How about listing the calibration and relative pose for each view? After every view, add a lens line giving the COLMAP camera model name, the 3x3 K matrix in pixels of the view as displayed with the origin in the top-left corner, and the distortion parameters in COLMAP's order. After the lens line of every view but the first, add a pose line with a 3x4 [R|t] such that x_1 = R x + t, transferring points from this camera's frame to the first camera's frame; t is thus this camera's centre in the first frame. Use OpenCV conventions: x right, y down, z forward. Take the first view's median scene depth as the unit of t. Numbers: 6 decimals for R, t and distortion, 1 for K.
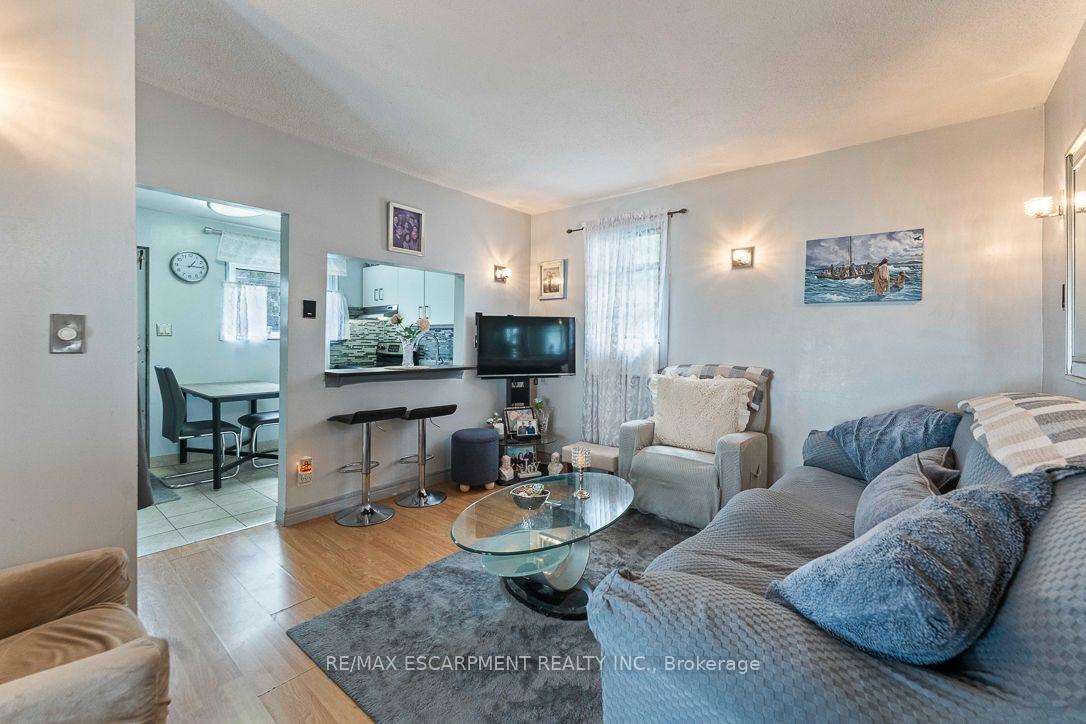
lens RADIAL K [[449.9, 0, 541.8], [0, 449.9, 340.5], [0, 0, 1]] dist [0.000661, 0.000070]
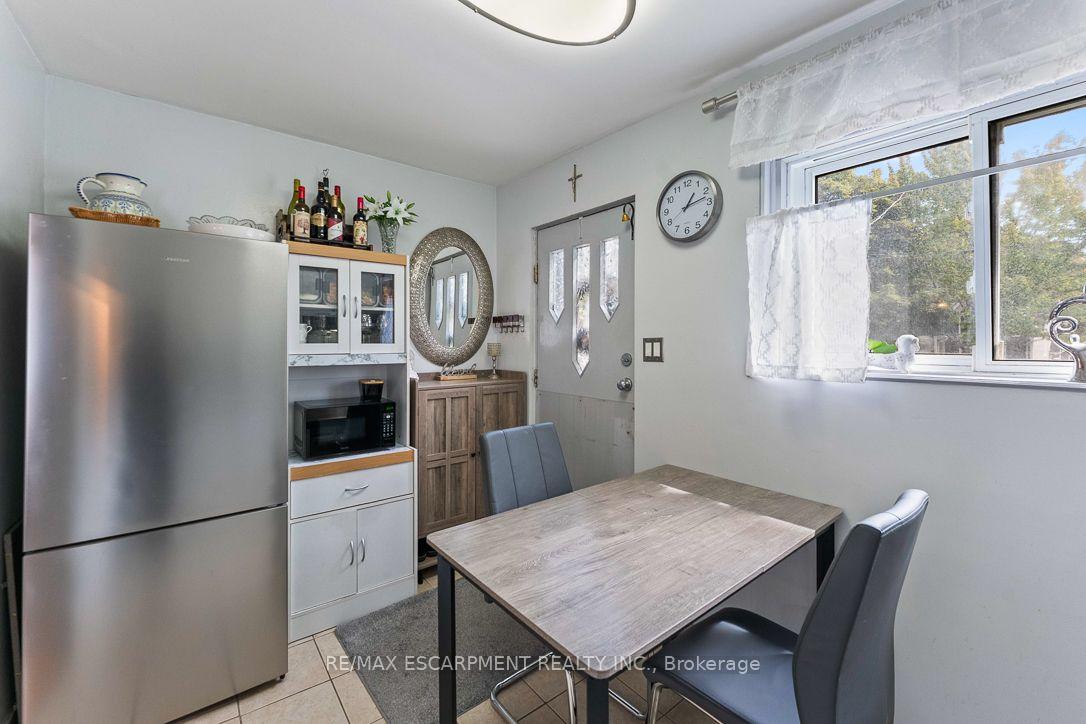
lens RADIAL K [[449.9, 0, 541.8], [0, 449.9, 340.5], [0, 0, 1]] dist [0.000661, 0.000070]
pose [[-0.202427, -0.017140, -0.979147, -0.386293], [0.000300, 0.999846, -0.017564, -0.029046], [0.979297, -0.003850, -0.202391, 1.173231]]
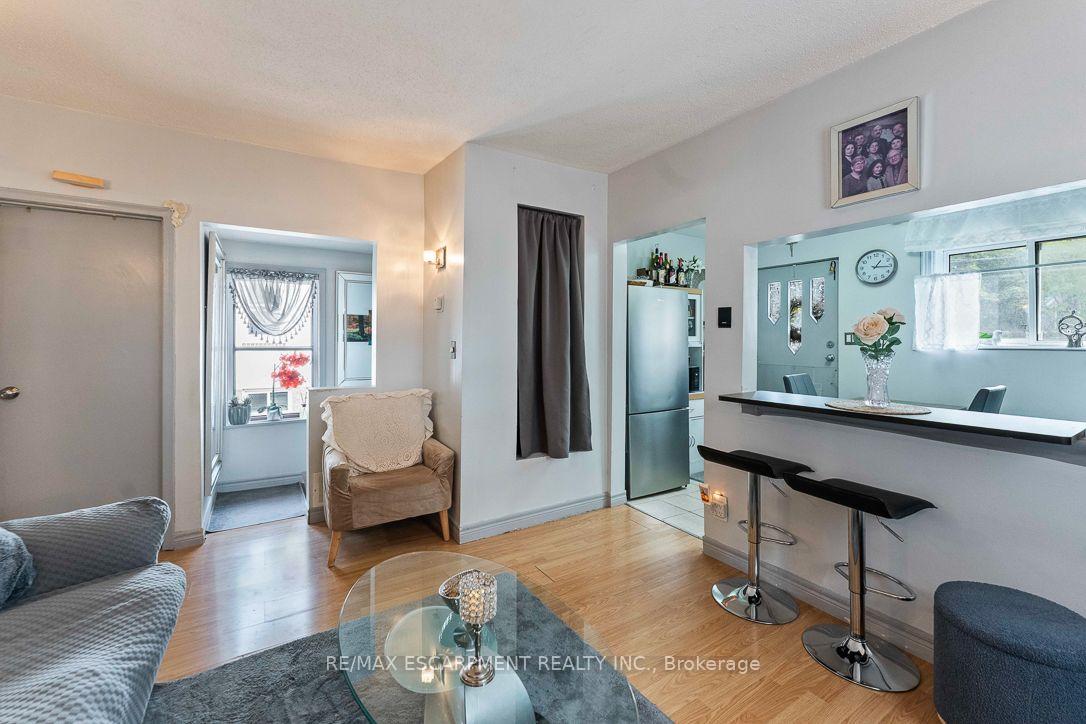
lens RADIAL K [[449.9, 0, 541.8], [0, 449.9, 340.5], [0, 0, 1]] dist [0.000661, 0.000070]
pose [[-0.294108, -0.006521, -0.955750, 0.344794], [0.004983, 0.999953, -0.008356, -0.016652], [0.955759, -0.007220, -0.294062, 0.771947]]
